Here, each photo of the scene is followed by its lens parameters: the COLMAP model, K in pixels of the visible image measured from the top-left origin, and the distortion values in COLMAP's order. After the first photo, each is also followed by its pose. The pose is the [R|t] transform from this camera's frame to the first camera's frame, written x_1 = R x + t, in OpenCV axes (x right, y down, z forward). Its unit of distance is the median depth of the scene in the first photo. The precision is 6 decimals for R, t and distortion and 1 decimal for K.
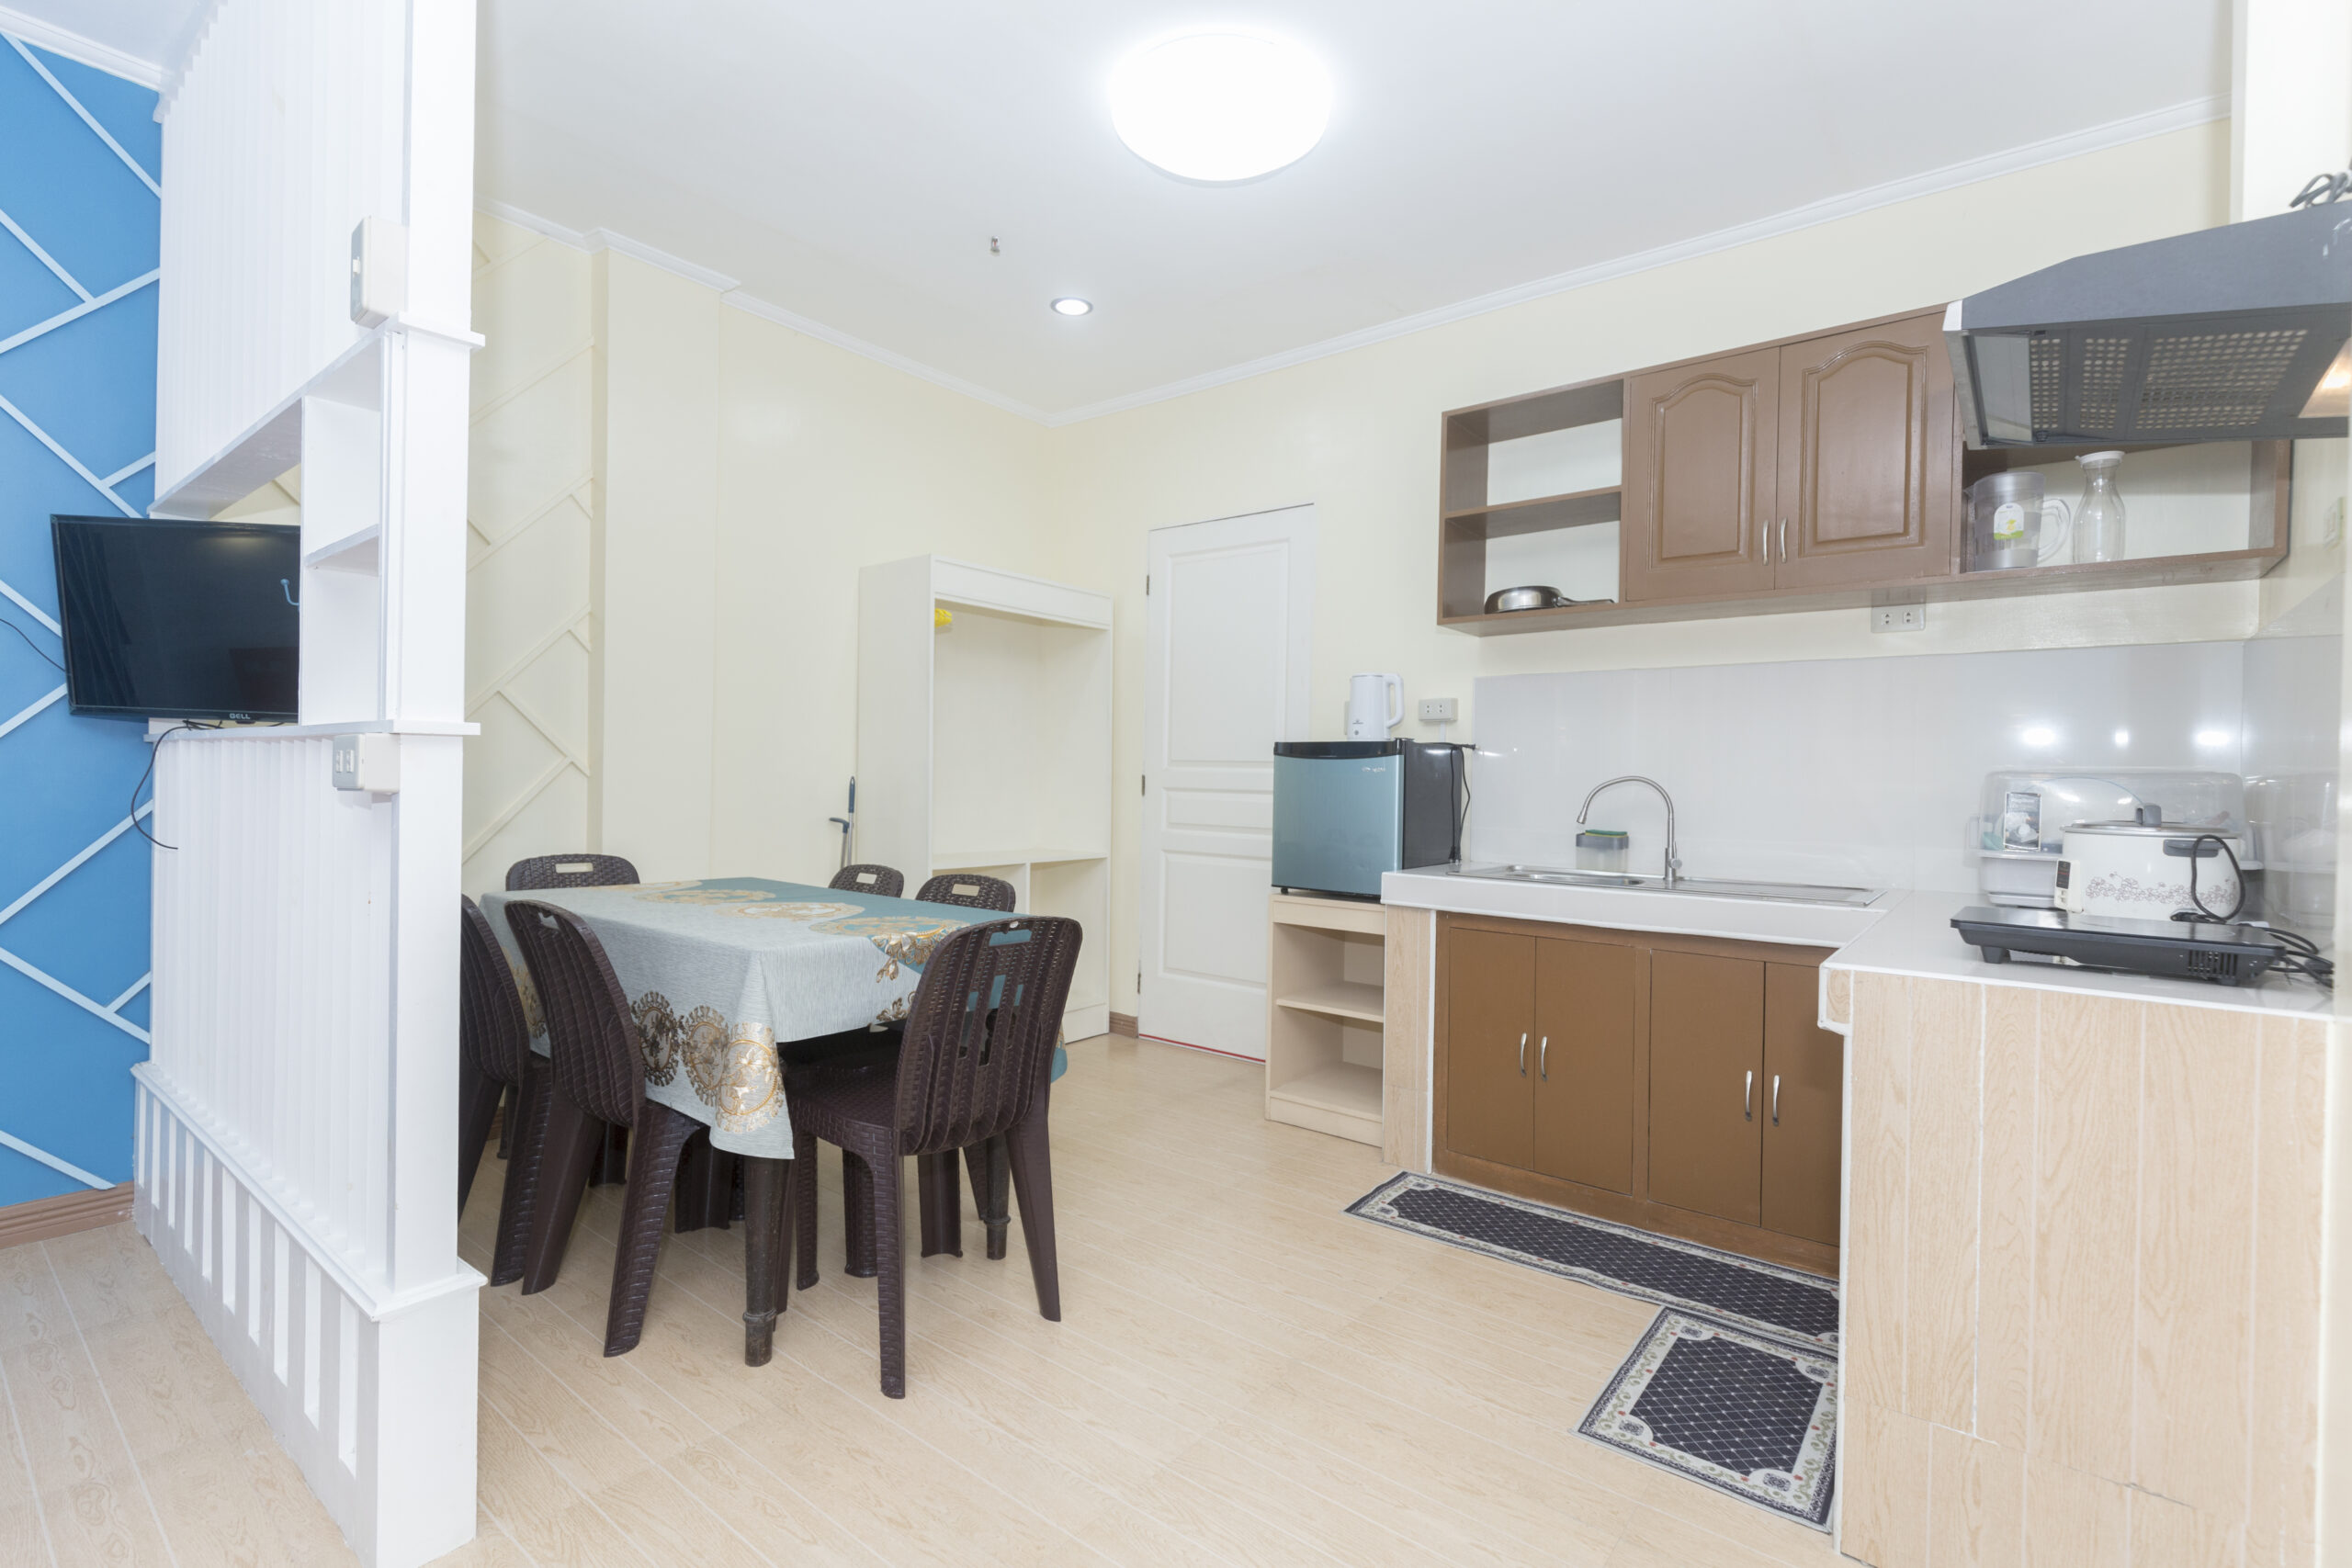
lens RADIAL K [[1060.4, 0, 1171.3], [0, 1060.4, 774.9], [0, 0, 1]] dist [0.005203, -0.000704]
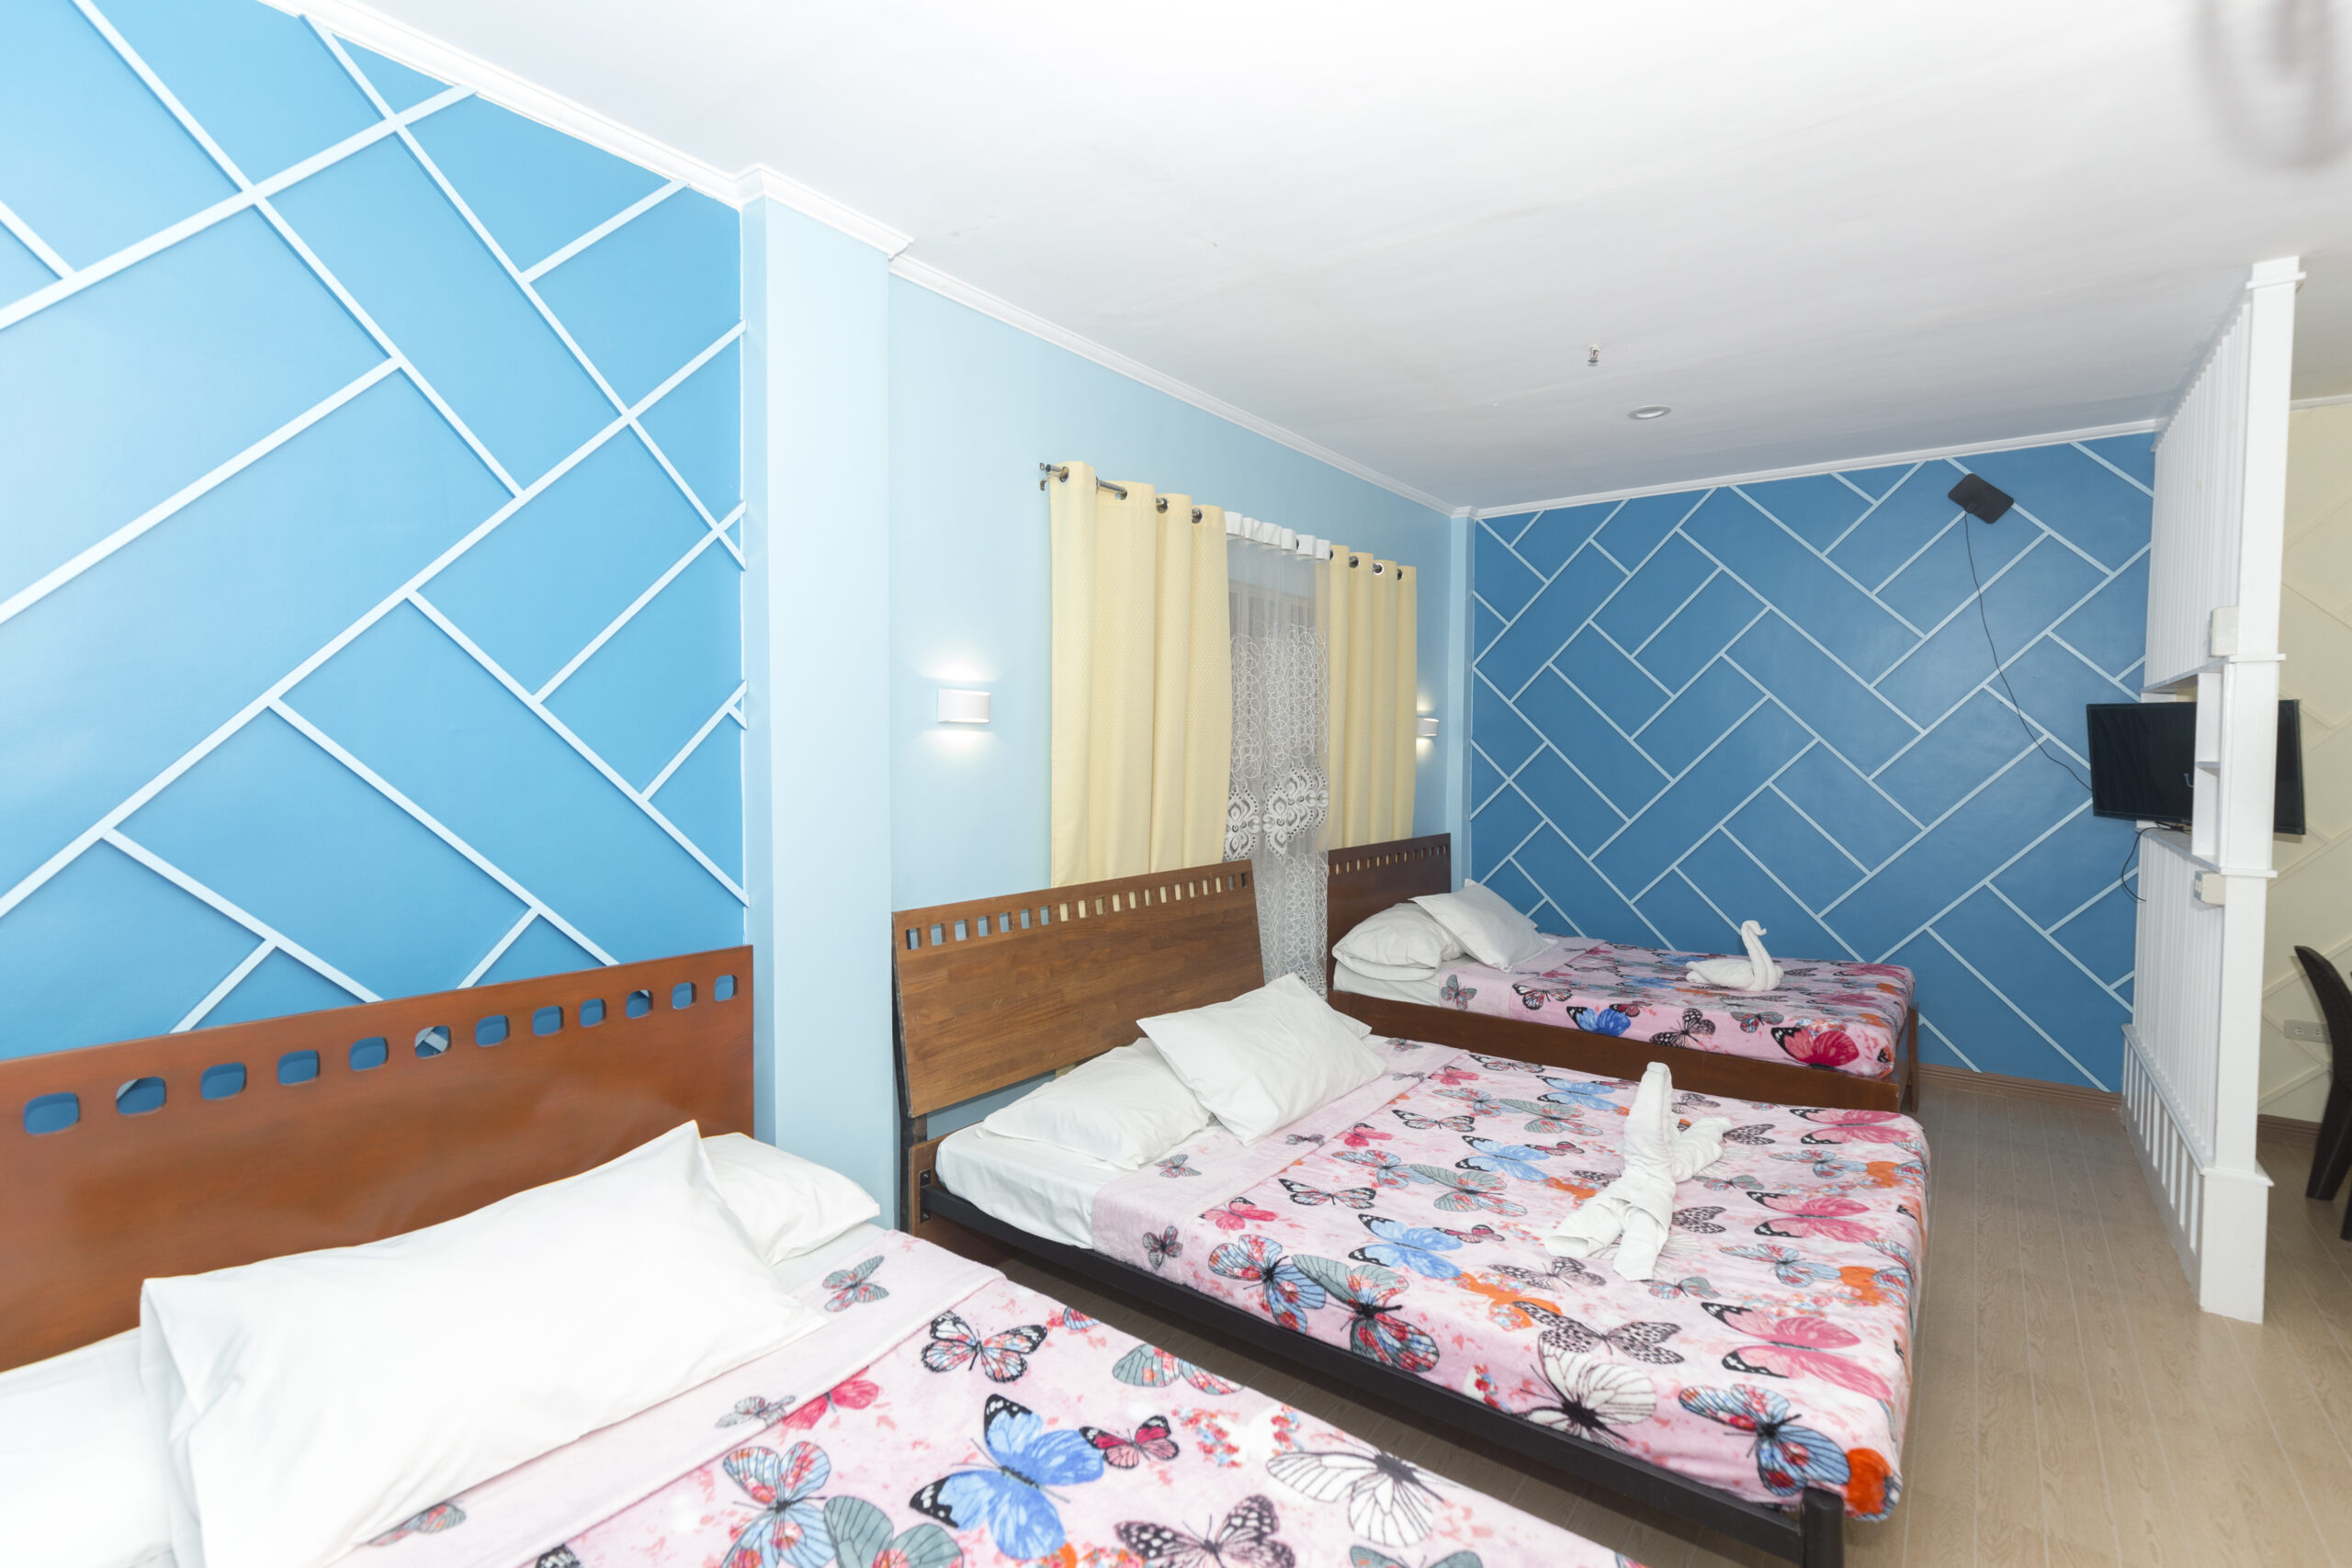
lens RADIAL K [[1060.4, 0, 1176.2], [0, 1060.4, 784.7], [0, 0, 1]] dist [0.005203, -0.000704]
pose [[0.027581, 0.025507, -0.999294, 0.664482], [-0.005684, 0.999662, 0.025359, -0.141213], [0.999603, 0.004980, 0.027717, -0.550165]]
